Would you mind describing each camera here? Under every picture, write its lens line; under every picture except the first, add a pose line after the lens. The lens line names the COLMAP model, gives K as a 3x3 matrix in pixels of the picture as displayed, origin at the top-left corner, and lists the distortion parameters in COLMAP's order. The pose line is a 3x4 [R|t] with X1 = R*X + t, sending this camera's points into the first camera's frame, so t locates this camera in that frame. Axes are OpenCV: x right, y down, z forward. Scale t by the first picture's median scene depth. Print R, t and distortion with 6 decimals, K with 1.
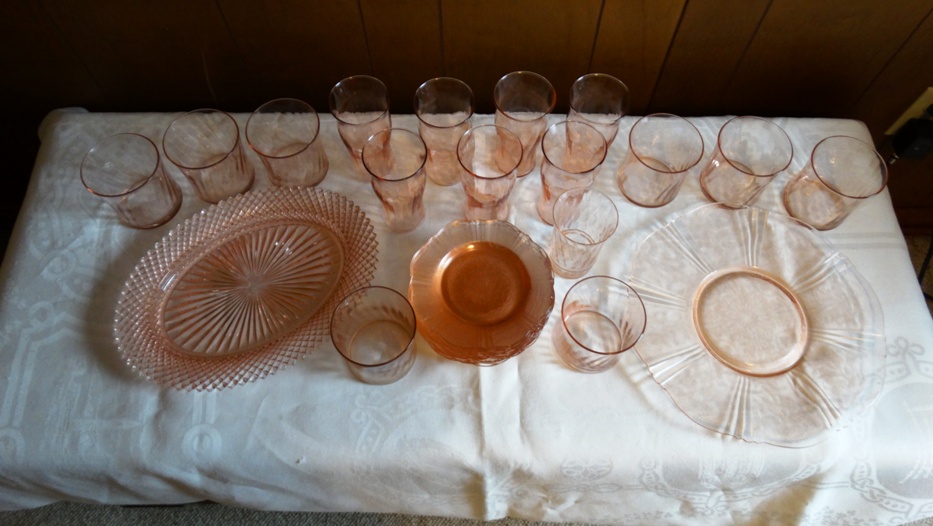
lens RADIAL K [[661.5, 0, 466.5], [0, 661.5, 263.0], [0, 0, 1]] dist [0.012141, -0.000585]
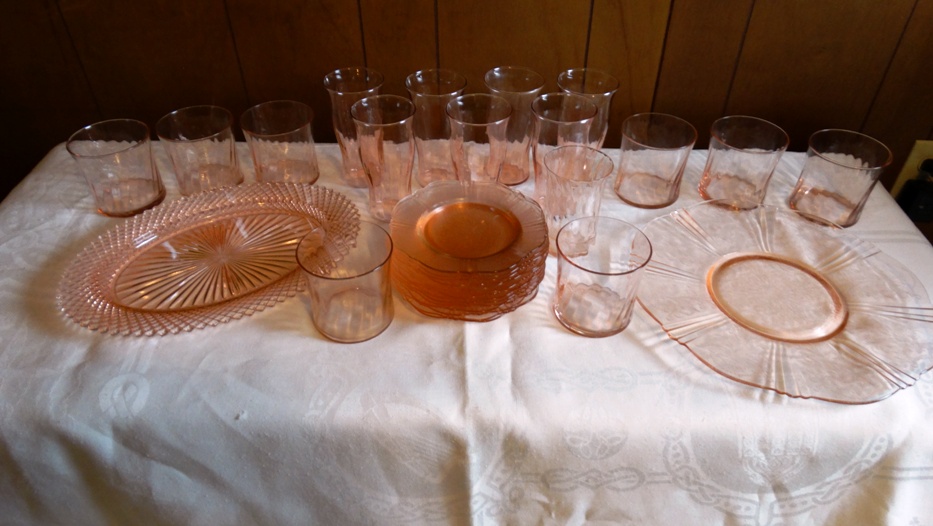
lens RADIAL K [[661.5, 0, 466.5], [0, 661.5, 263.0], [0, 0, 1]] dist [0.012141, -0.000585]
pose [[0.999730, 0.012978, -0.019252, 0.037155], [-0.019651, 0.914594, -0.403897, 0.429445], [0.012366, 0.404166, 0.914602, 0.178077]]
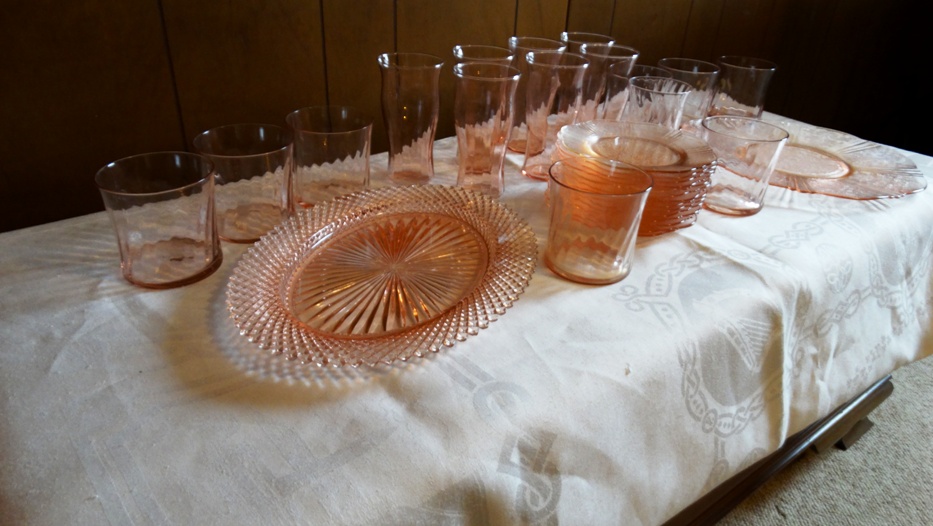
lens RADIAL K [[655.8, 0, 452.3], [0, 655.8, 261.7], [0, 0, 1]] dist [0.002569, -0.000418]
pose [[0.799585, -0.267523, 0.537676, -0.694868], [0.519183, 0.757919, -0.394978, 0.369196], [-0.301849, 0.594971, 0.744914, 0.469068]]
